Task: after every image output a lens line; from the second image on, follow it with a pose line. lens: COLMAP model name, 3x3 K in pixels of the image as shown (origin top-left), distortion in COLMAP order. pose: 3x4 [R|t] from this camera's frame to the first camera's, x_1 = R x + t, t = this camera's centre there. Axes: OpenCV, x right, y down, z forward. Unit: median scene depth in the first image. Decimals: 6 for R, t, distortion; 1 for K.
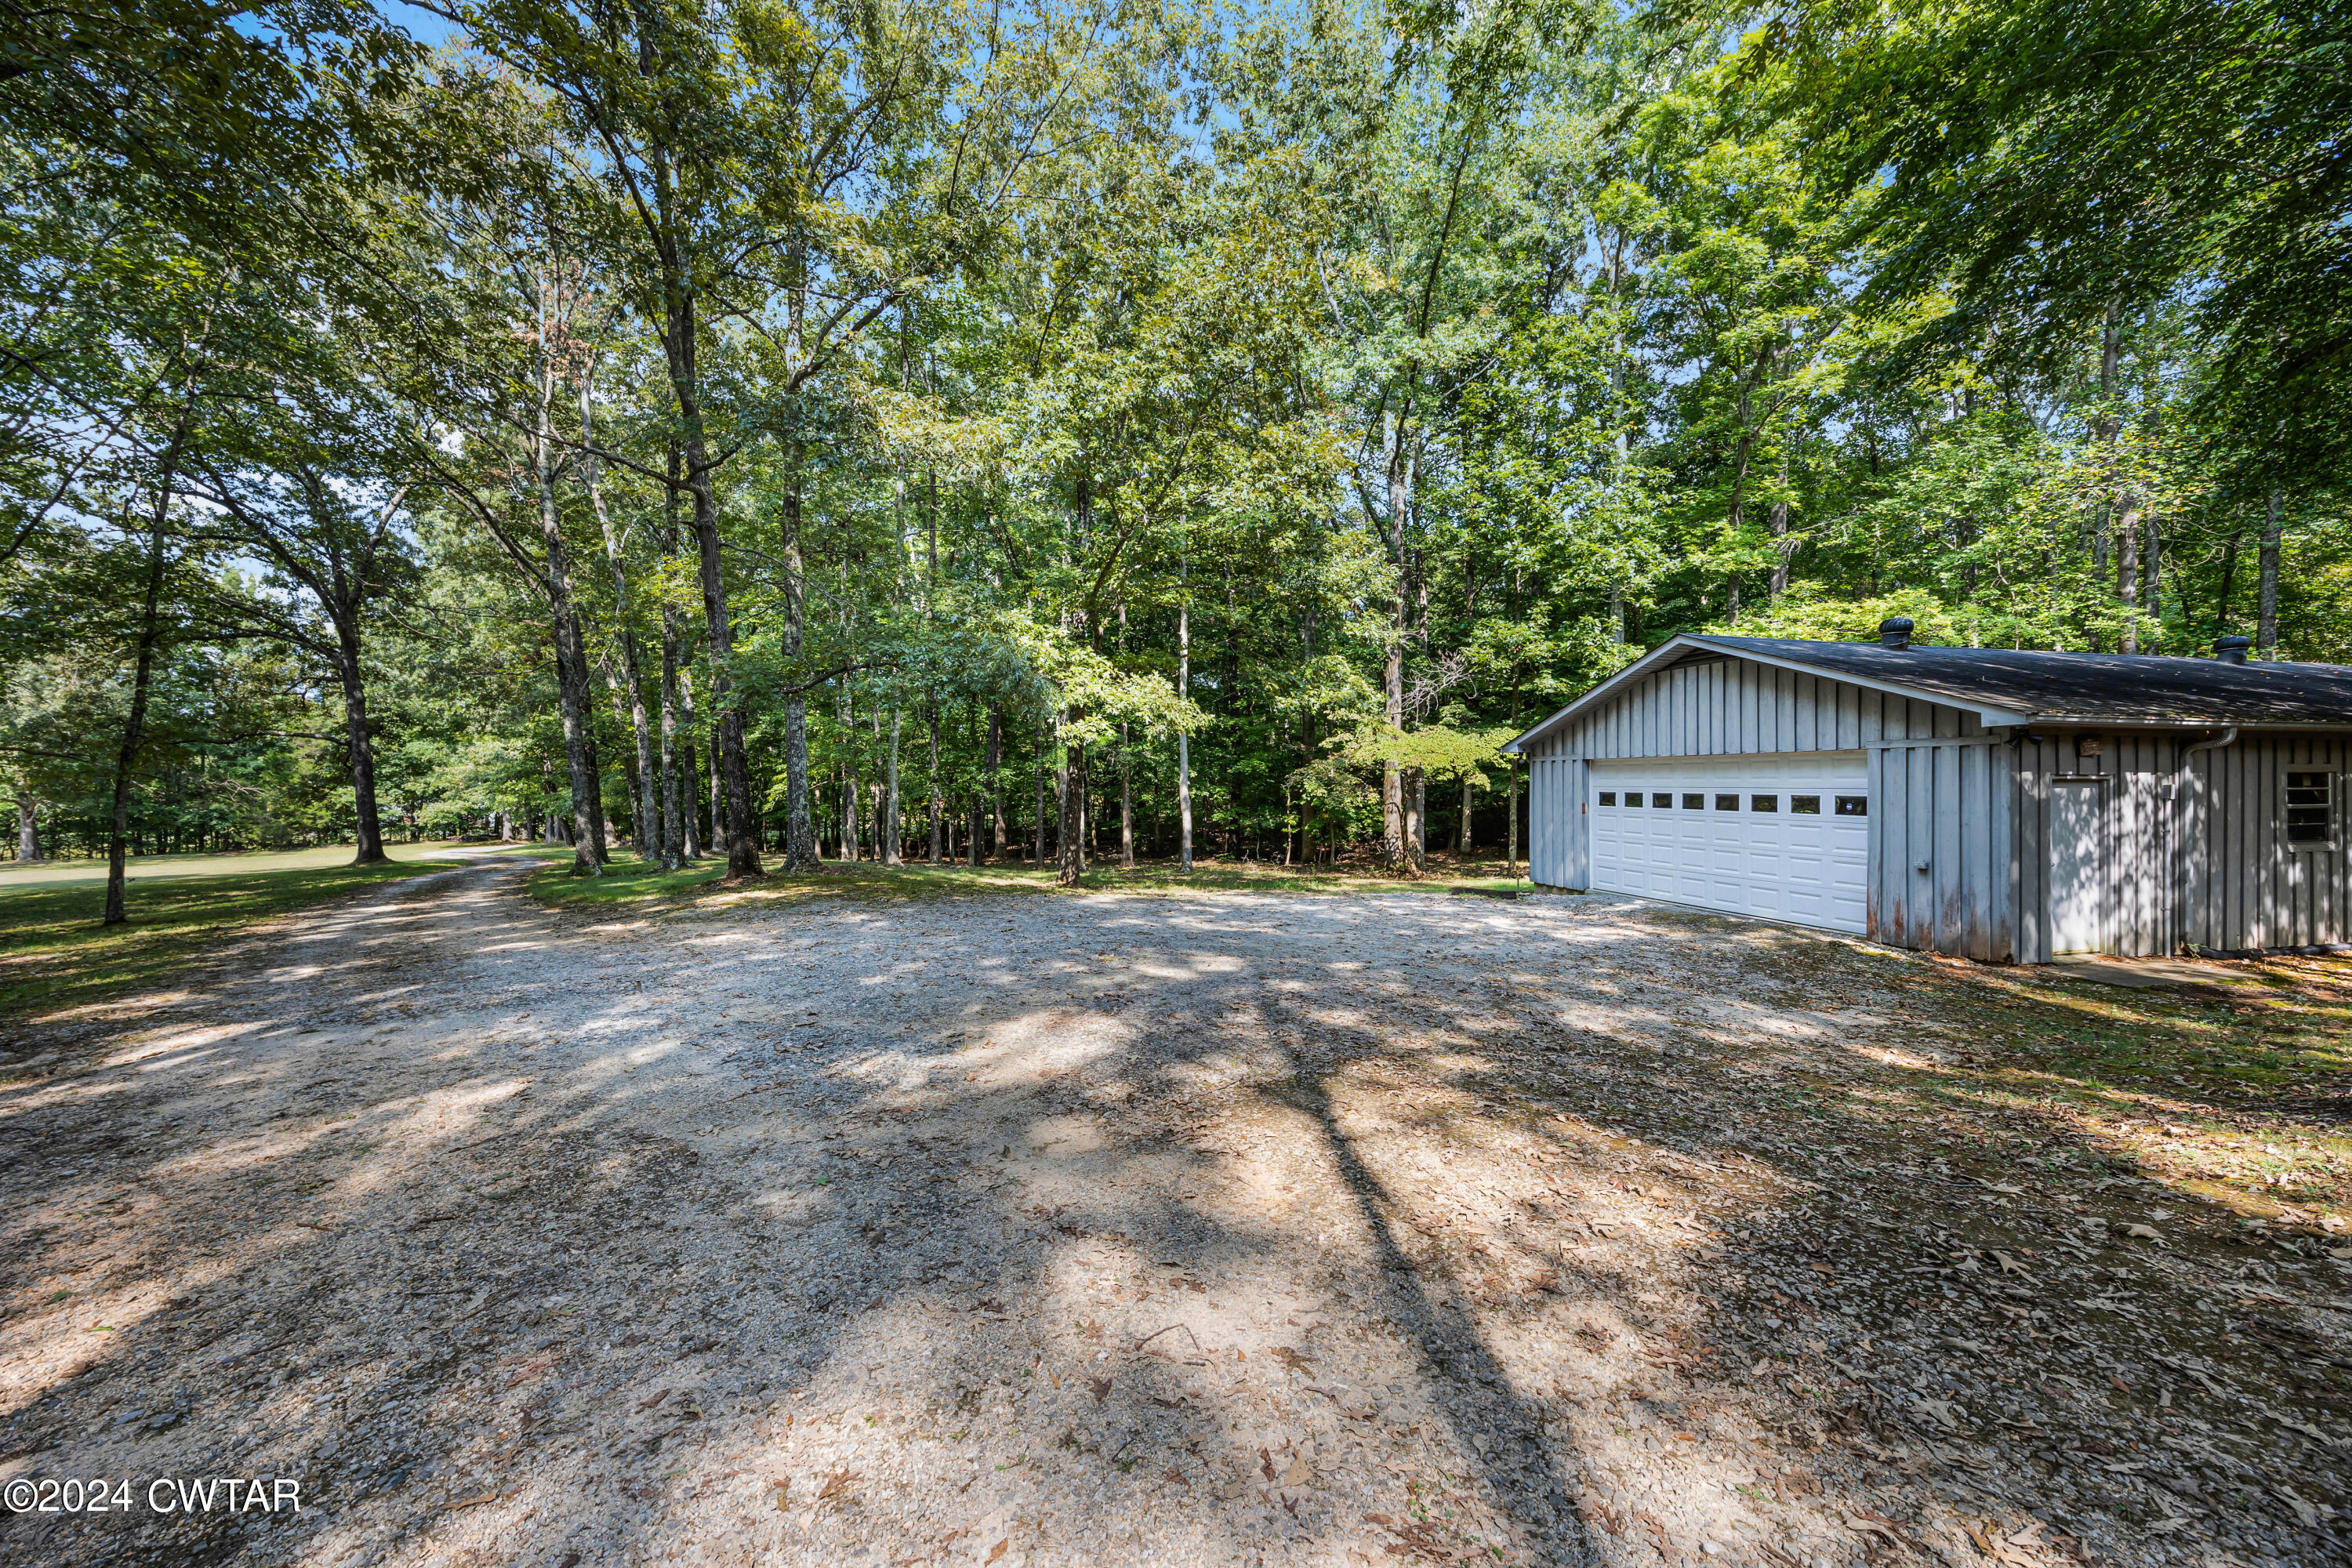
lens RADIAL K [[897.0, 0, 1179.3], [0, 897.0, 778.8], [0, 0, 1]] dist [-0.001495, -0.000171]
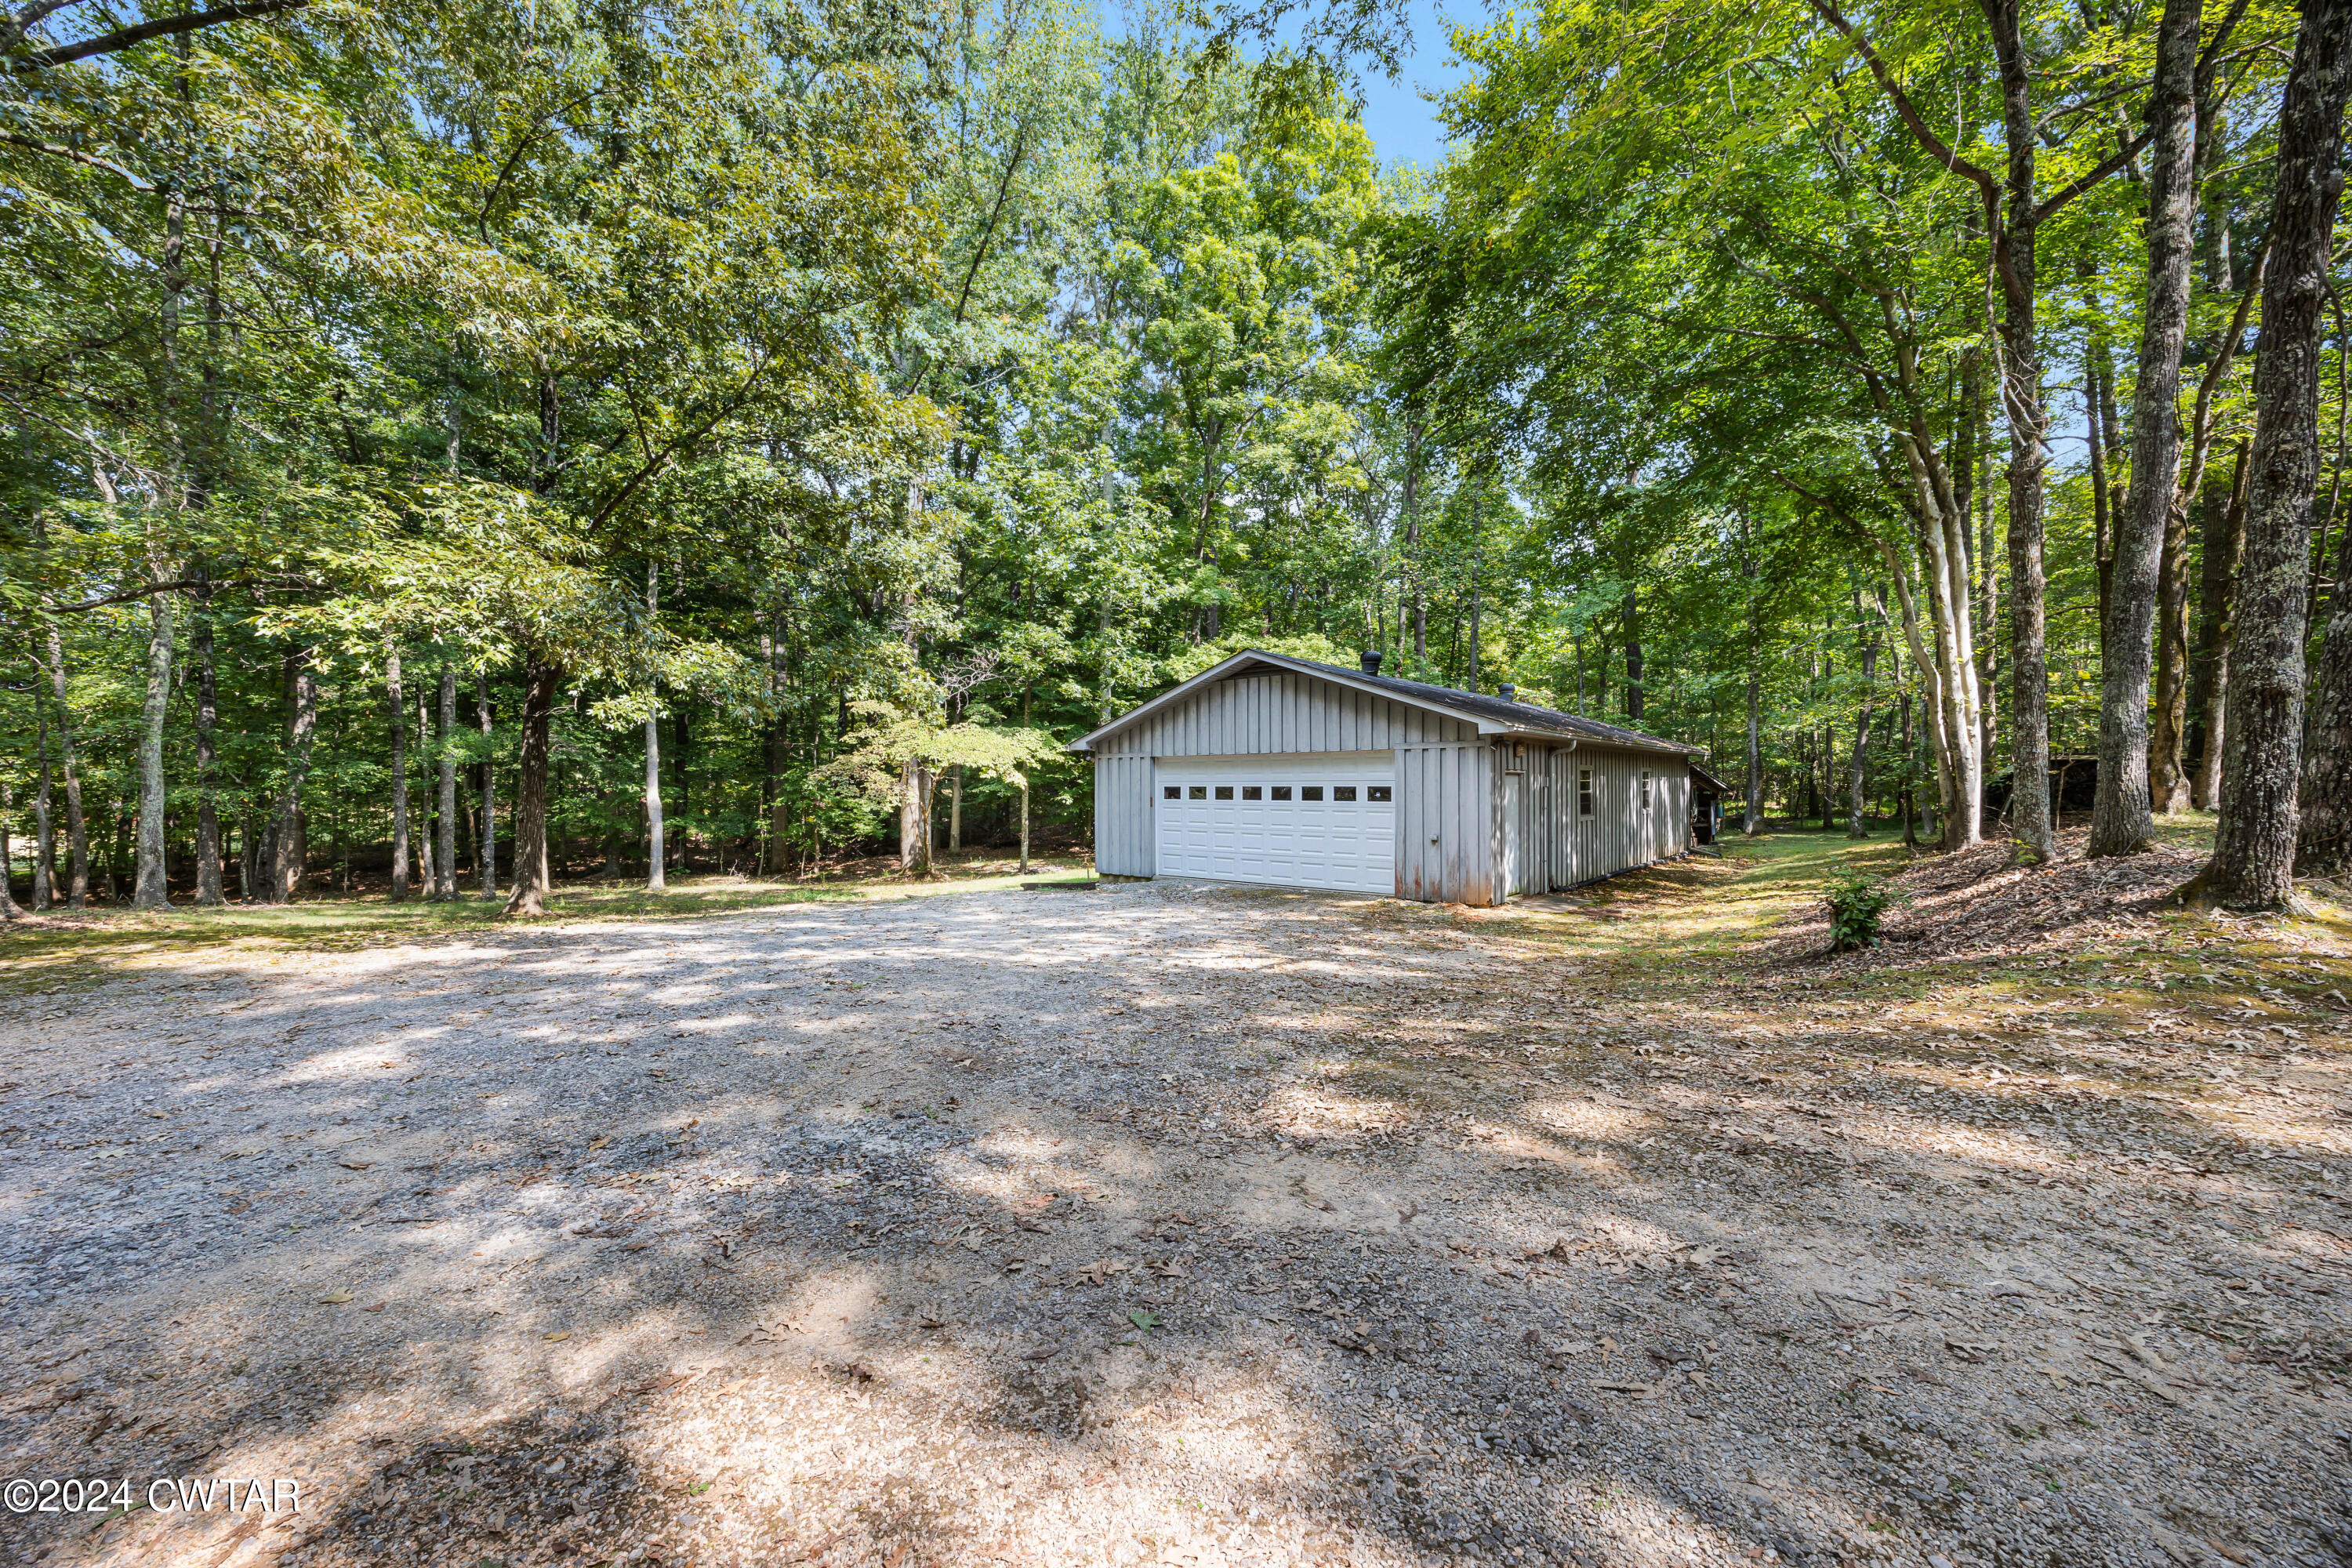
lens RADIAL K [[897.0, 0, 1179.3], [0, 897.0, 778.8], [0, 0, 1]] dist [-0.001495, -0.000171]
pose [[0.798603, 0.001617, 0.601856, -0.156183], [0.001829, 0.999985, -0.005113, 0.009052], [-0.601855, 0.005184, 0.798589, 0.092107]]
